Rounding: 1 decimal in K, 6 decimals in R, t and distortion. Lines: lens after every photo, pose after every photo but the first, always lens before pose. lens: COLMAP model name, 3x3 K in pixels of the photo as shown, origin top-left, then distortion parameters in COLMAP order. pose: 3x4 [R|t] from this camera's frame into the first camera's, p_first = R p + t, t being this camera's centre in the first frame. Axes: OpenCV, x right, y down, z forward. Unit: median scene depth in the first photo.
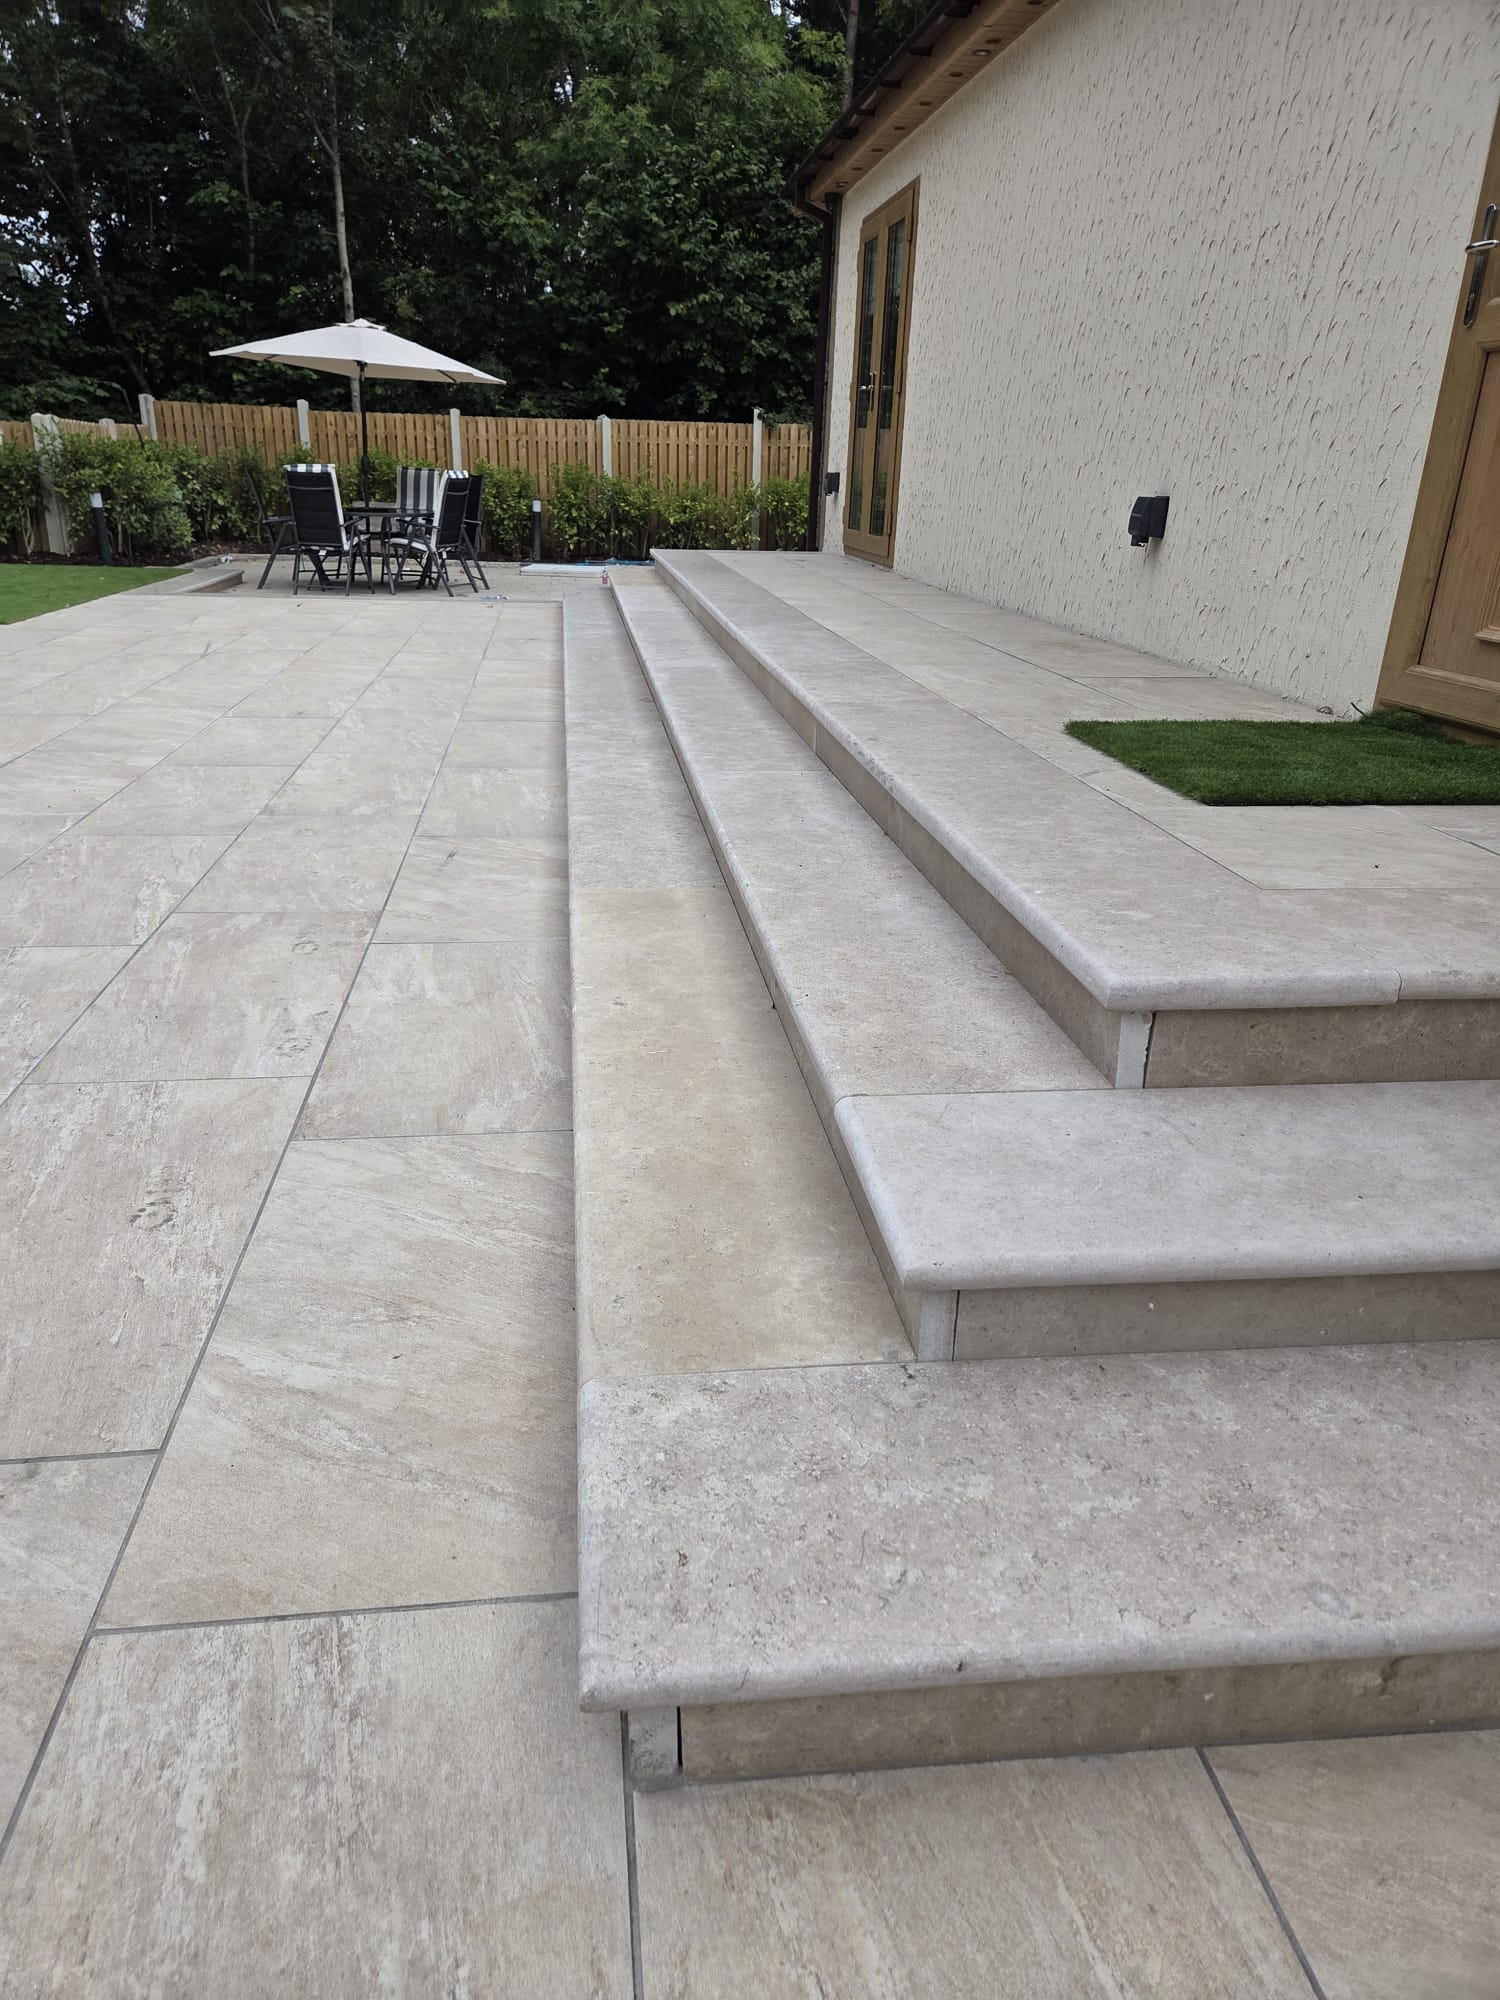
lens RADIAL K [[1387.9, 0, 750.0], [0, 1387.9, 1000.0], [0, 0, 1]] dist [0.075858, -0.080027]
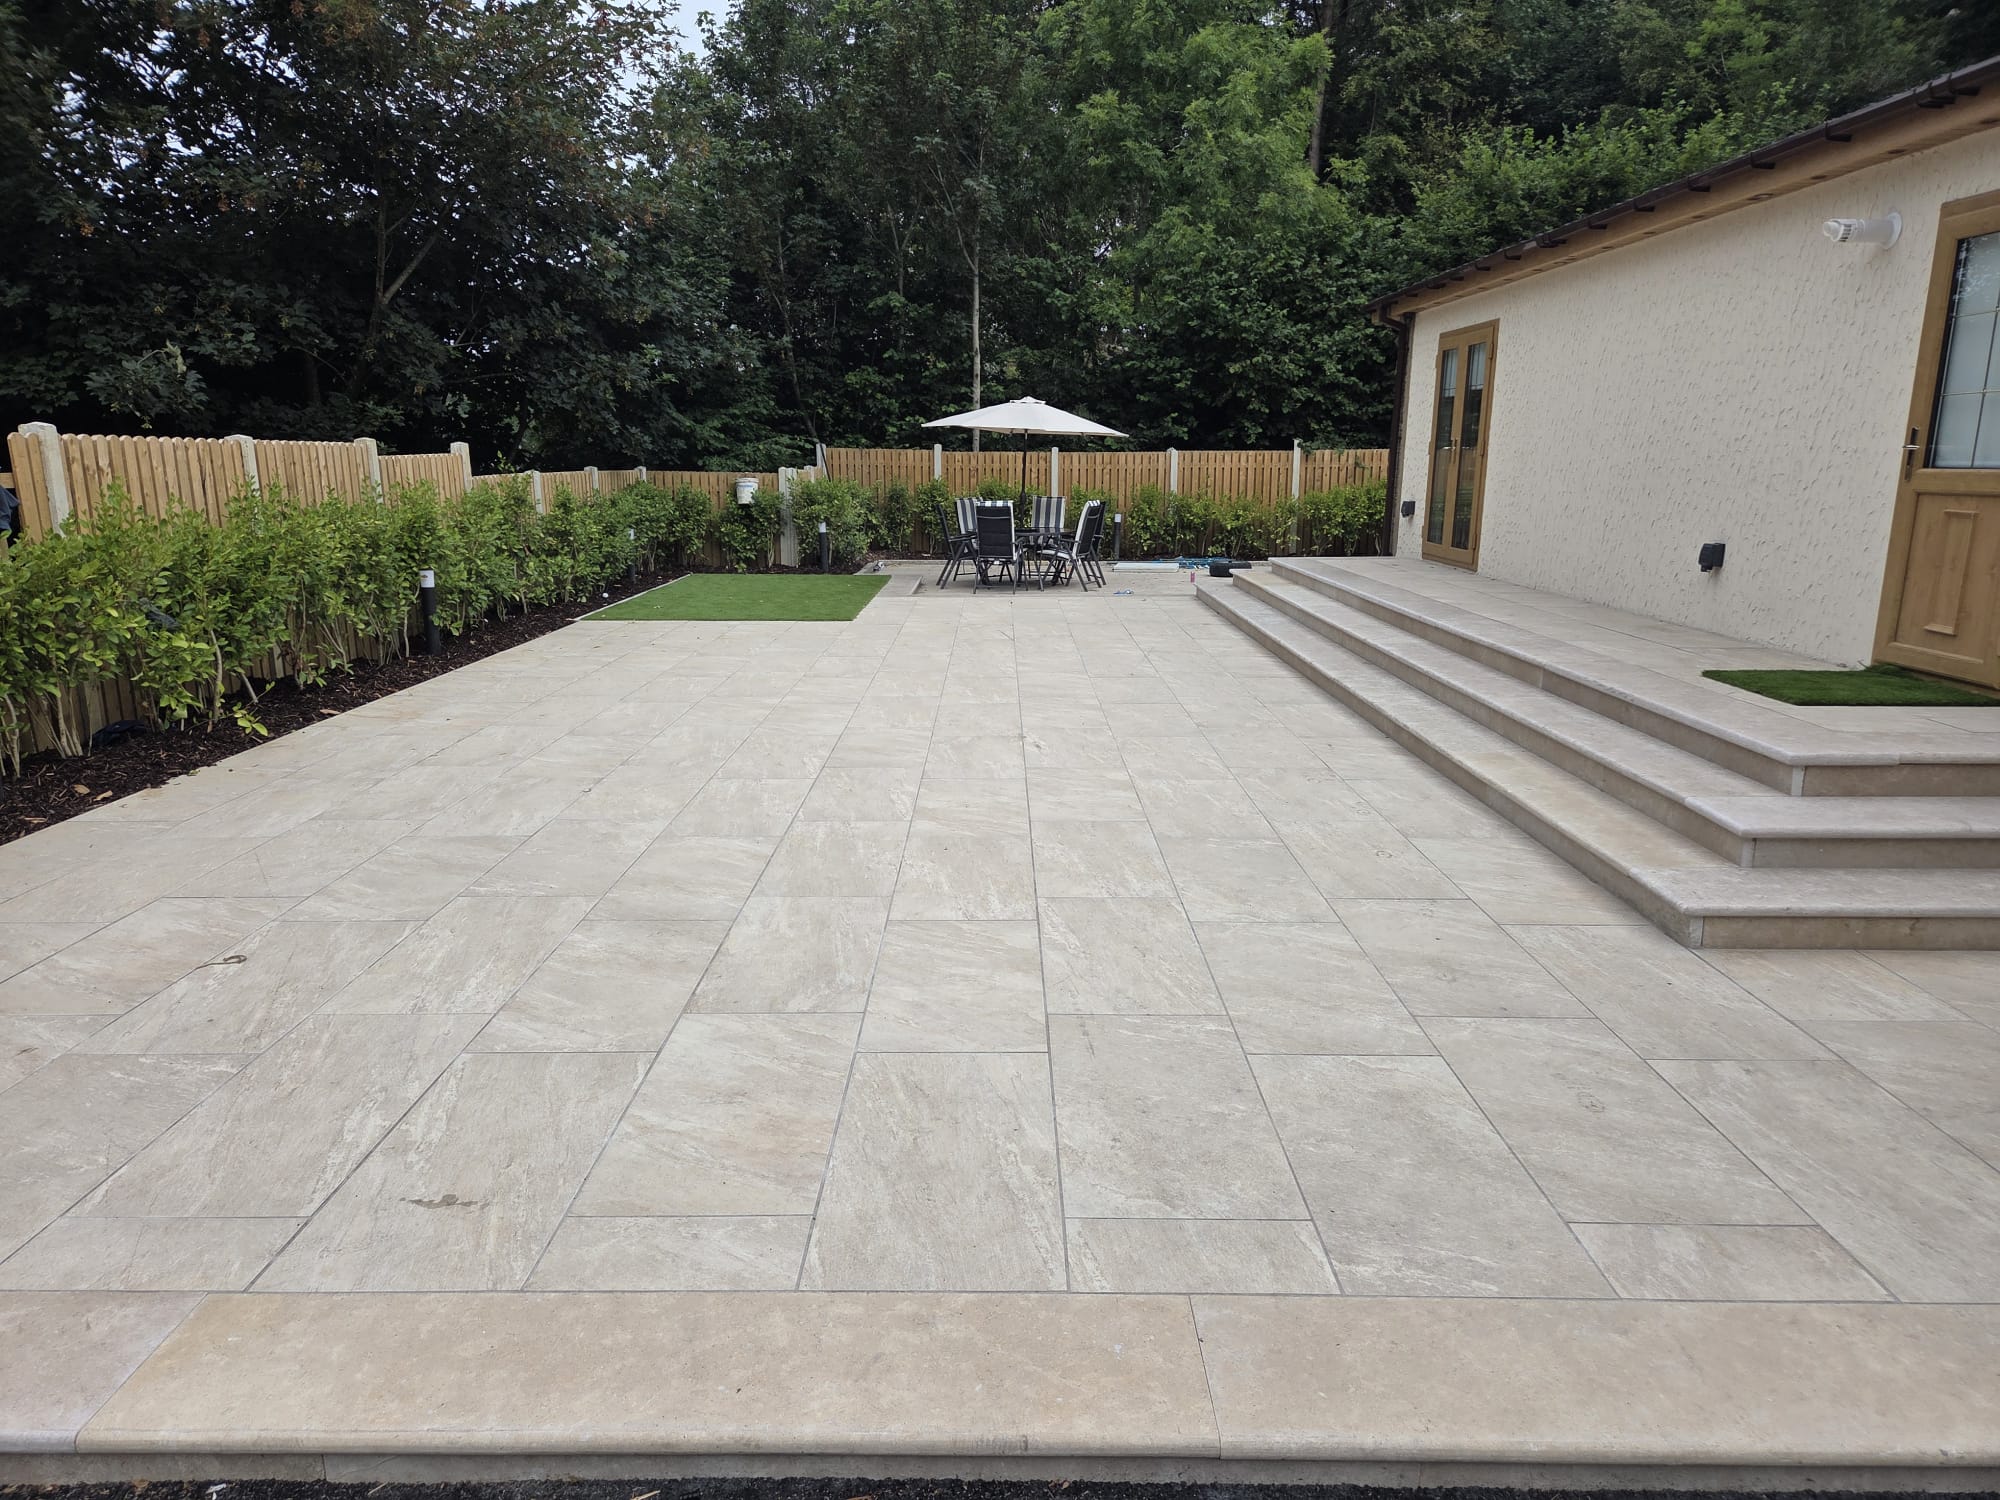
lens RADIAL K [[1387.9, 0, 1000.0], [0, 1387.9, 750.0], [0, 0, 1]] dist [0.075858, -0.080027]
pose [[0.992135, 0.002141, -0.125154, -0.105853], [-0.021376, 0.988065, -0.152550, 0.048809], [0.123333, 0.154025, 0.980339, -0.217510]]
